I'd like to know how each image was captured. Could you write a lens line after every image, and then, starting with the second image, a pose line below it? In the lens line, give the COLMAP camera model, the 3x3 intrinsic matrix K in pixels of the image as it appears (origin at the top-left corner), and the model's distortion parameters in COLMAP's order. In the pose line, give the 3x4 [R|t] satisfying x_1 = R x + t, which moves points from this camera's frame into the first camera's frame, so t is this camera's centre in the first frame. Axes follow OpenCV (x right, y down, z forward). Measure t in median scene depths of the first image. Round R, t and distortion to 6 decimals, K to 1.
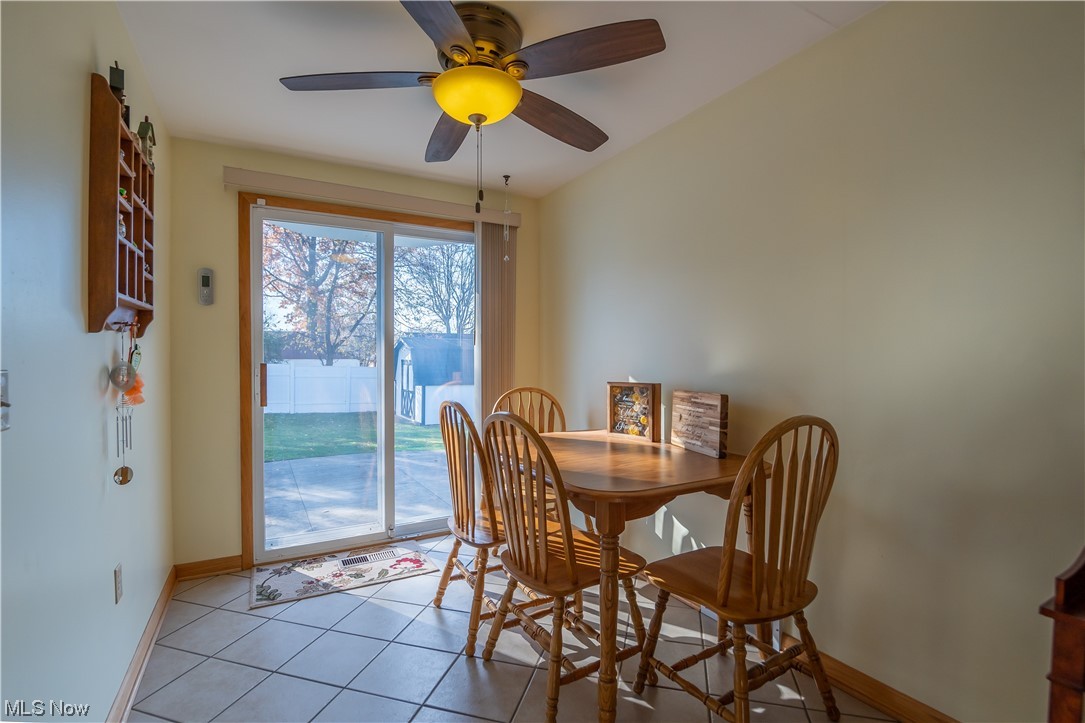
lens RADIAL K [[511.2, 0, 538.4], [0, 511.2, 364.9], [0, 0, 1]] dist [-0.031233, 0.000303]
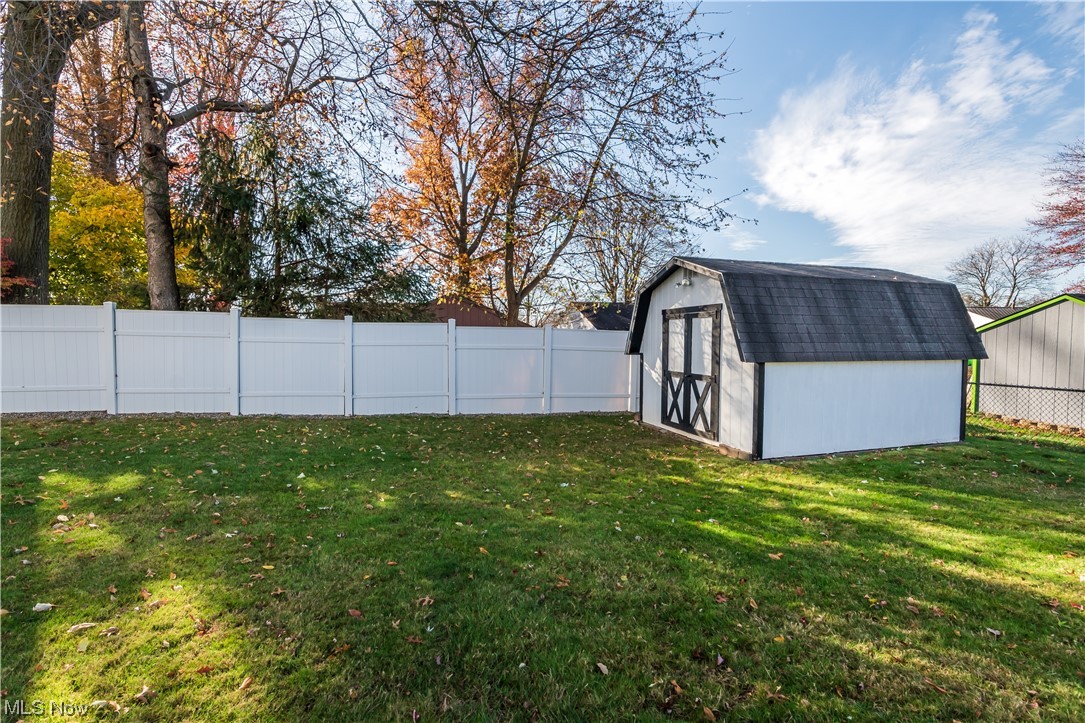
lens RADIAL K [[511.2, 0, 538.4], [0, 511.2, 364.9], [0, 0, 1]] dist [-0.031233, 0.000303]
pose [[0.964759, 0.002739, -0.263121, -0.239858], [0.007129, 0.999307, 0.036541, 0.022308], [0.263038, -0.037129, 0.964071, 0.473226]]
